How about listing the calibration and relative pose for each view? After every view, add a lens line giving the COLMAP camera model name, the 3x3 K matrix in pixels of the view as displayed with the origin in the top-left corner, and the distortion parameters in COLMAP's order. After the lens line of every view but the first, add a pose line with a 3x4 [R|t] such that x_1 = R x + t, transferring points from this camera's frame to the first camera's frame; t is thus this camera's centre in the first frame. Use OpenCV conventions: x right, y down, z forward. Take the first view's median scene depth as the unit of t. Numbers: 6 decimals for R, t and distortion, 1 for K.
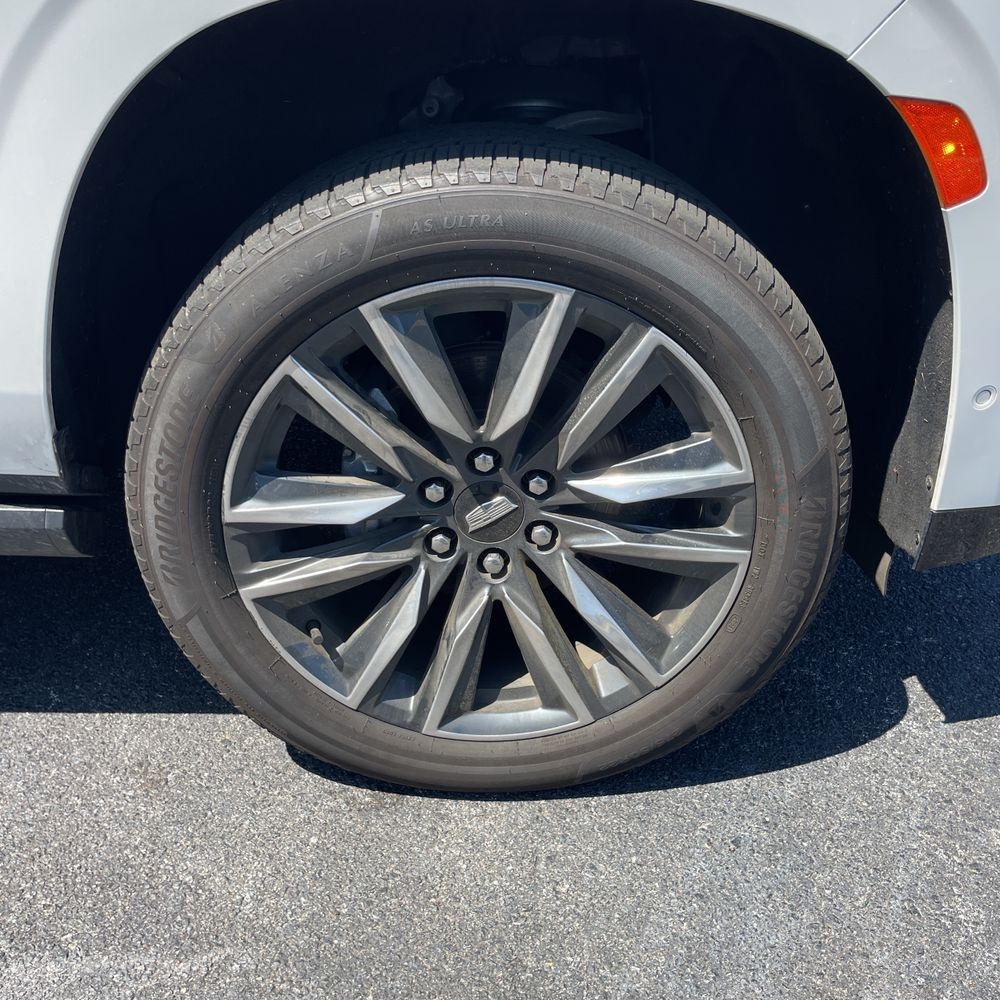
lens RADIAL K [[1017.3, 0, 489.6], [0, 1017.3, 484.9], [0, 0, 1]] dist [0.093109, -0.145614]
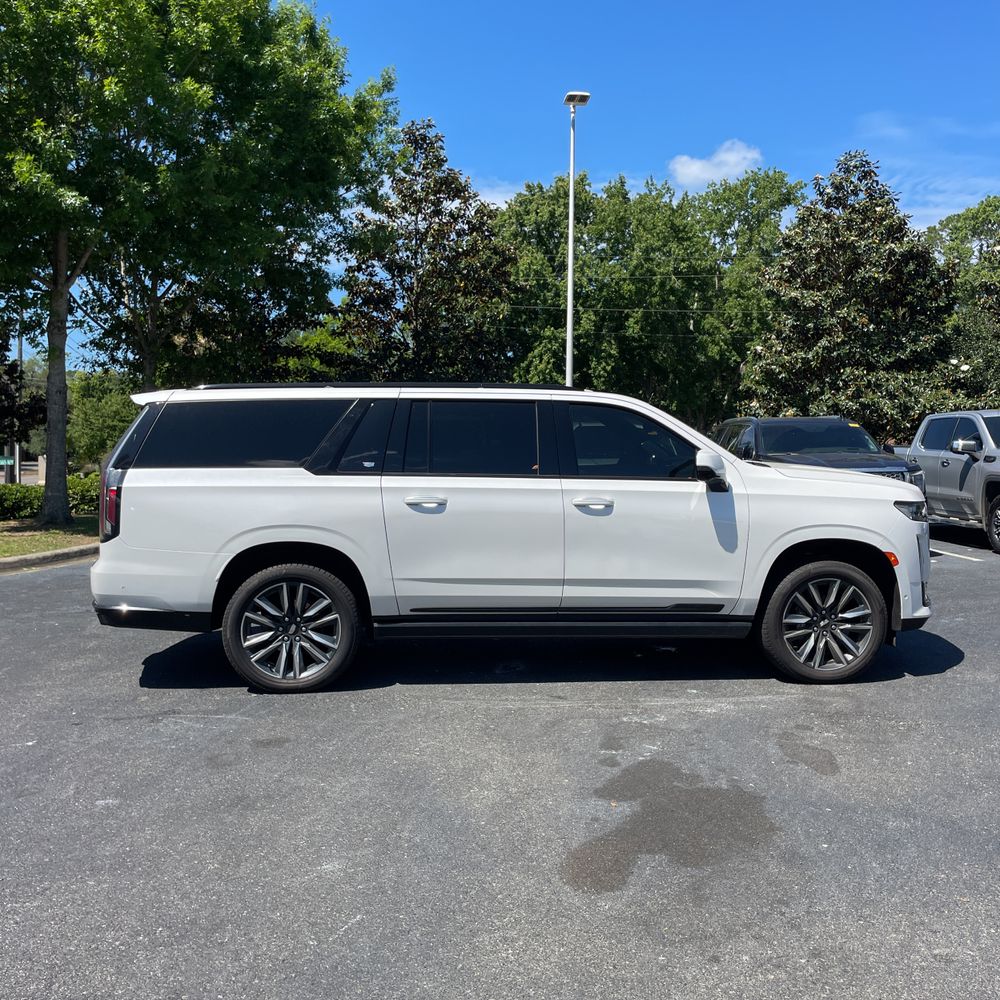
lens RADIAL K [[1071.0, 0, 496.7], [0, 1071.0, 469.6], [0, 0, 1]] dist [0.107985, -0.020063]
pose [[0.995444, -0.014008, 0.094313, -2.336172], [0.051601, 0.910923, -0.409336, 1.602471], [-0.080178, 0.412338, 0.907496, -4.575347]]
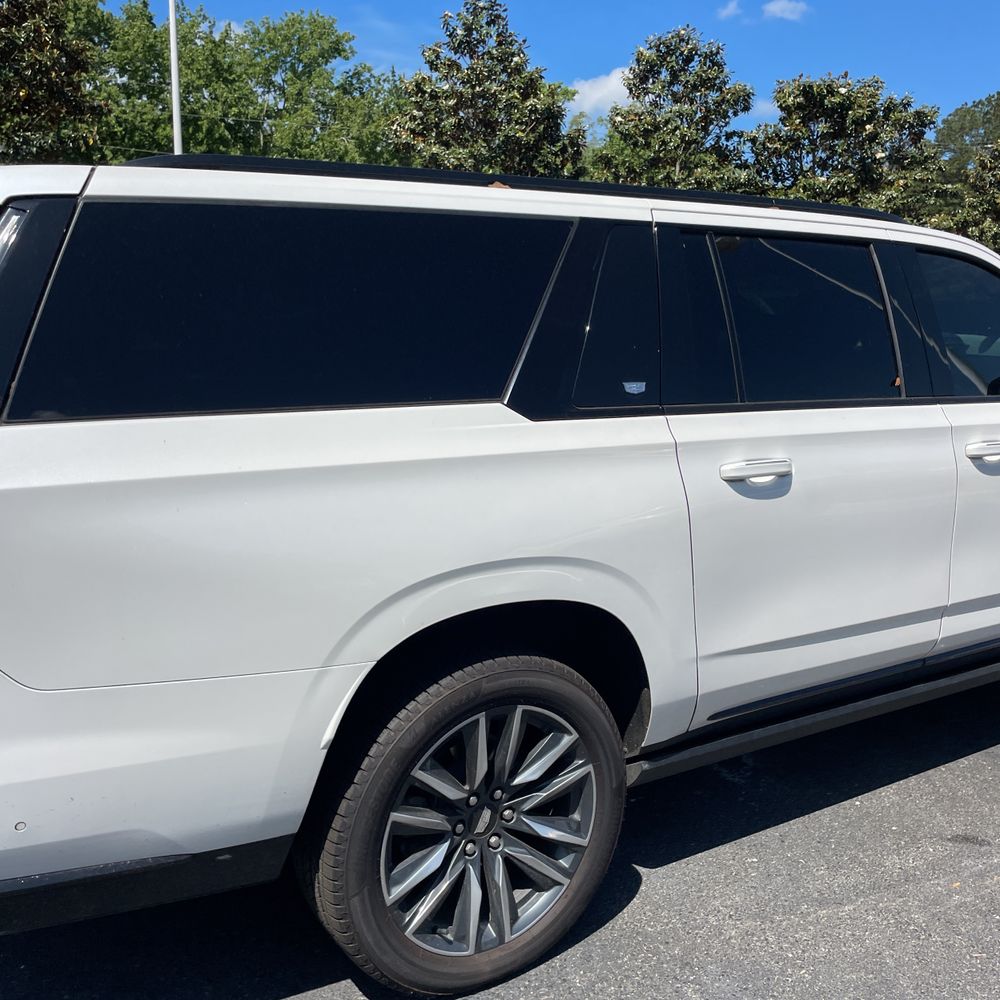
lens RADIAL K [[1053.0, 0, 503.9], [0, 1053.0, 480.1], [0, 0, 1]] dist [0.058904, -0.031943]
pose [[0.830799, -0.093409, 0.548678, -3.962814], [0.247993, 0.944675, -0.214681, -0.187431], [-0.498270, 0.314425, 0.808000, -0.984882]]
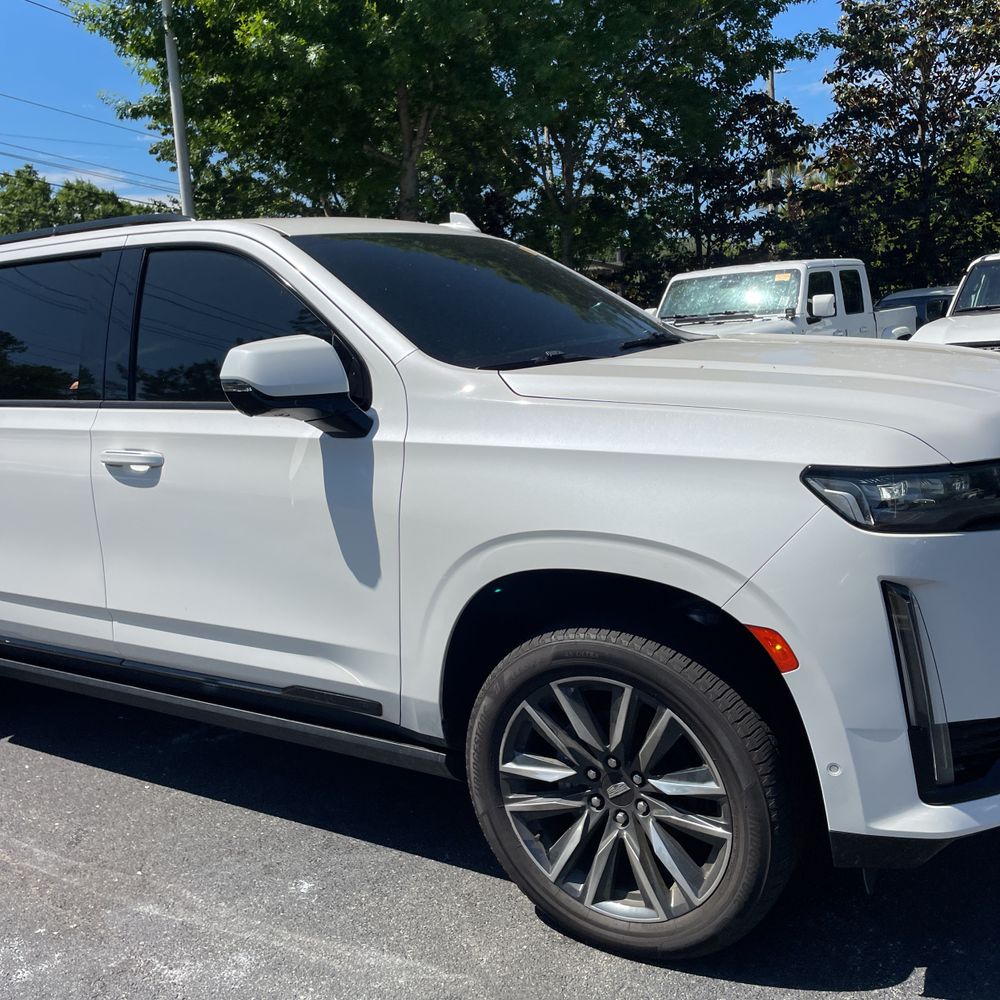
lens RADIAL K [[1017.3, 0, 489.6], [0, 1017.3, 484.9], [0, 0, 1]] dist [0.093109, -0.145614]
pose [[0.840844, 0.014639, -0.541079, 0.895077], [-0.174044, 0.953861, -0.244660, -0.007819], [0.512533, 0.299892, 0.804596, -0.968955]]
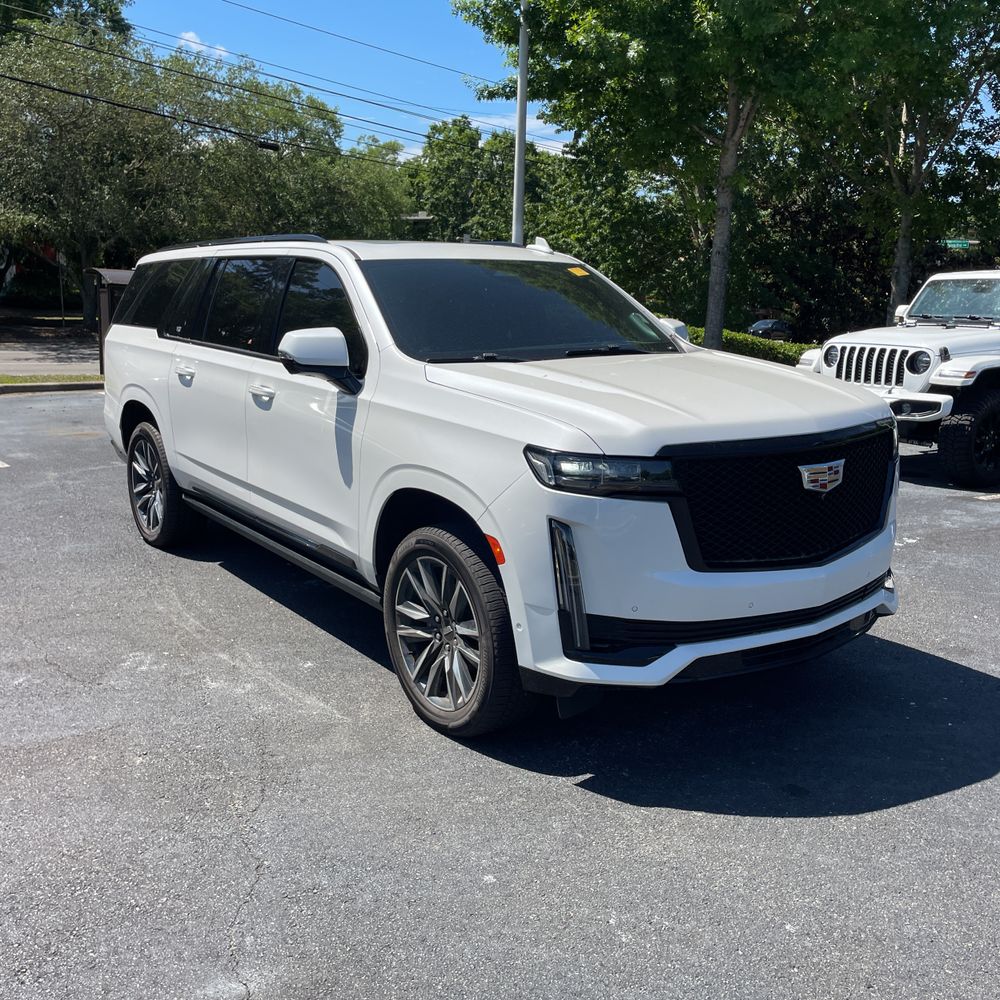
lens RADIAL K [[1014.5, 0, 484.8], [0, 1014.5, 489.2], [0, 0, 1]] dist [0.106052, -0.170672]
pose [[0.578666, 0.154437, -0.800809, 2.667827], [-0.378250, 0.920737, -0.095759, -0.125538], [0.722546, 0.358318, 0.591215, -1.030614]]
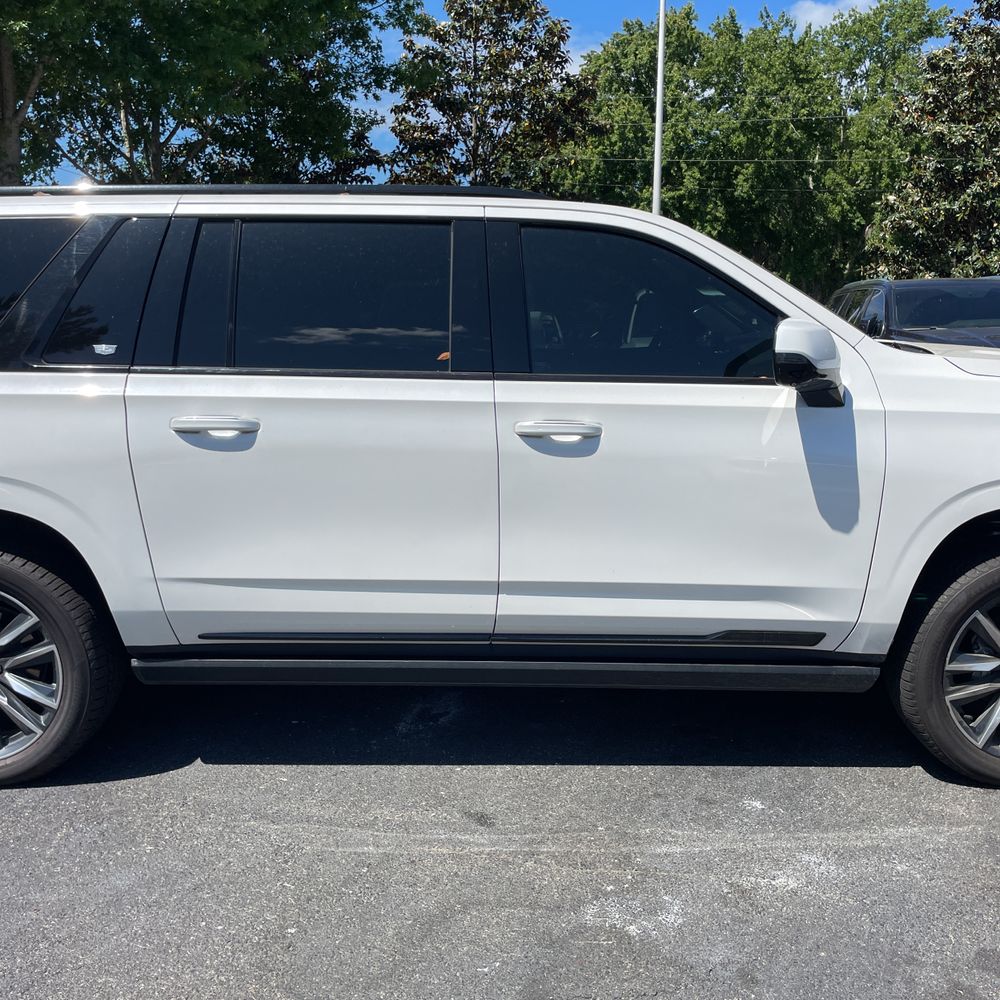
lens RADIAL K [[1053.0, 0, 503.9], [0, 1053.0, 480.1], [0, 0, 1]] dist [0.058904, -0.031943]
pose [[0.999898, -0.013297, -0.005180, -1.414844], [0.011178, 0.955441, -0.294970, 0.377984], [0.008871, 0.294882, 0.955492, -1.929270]]
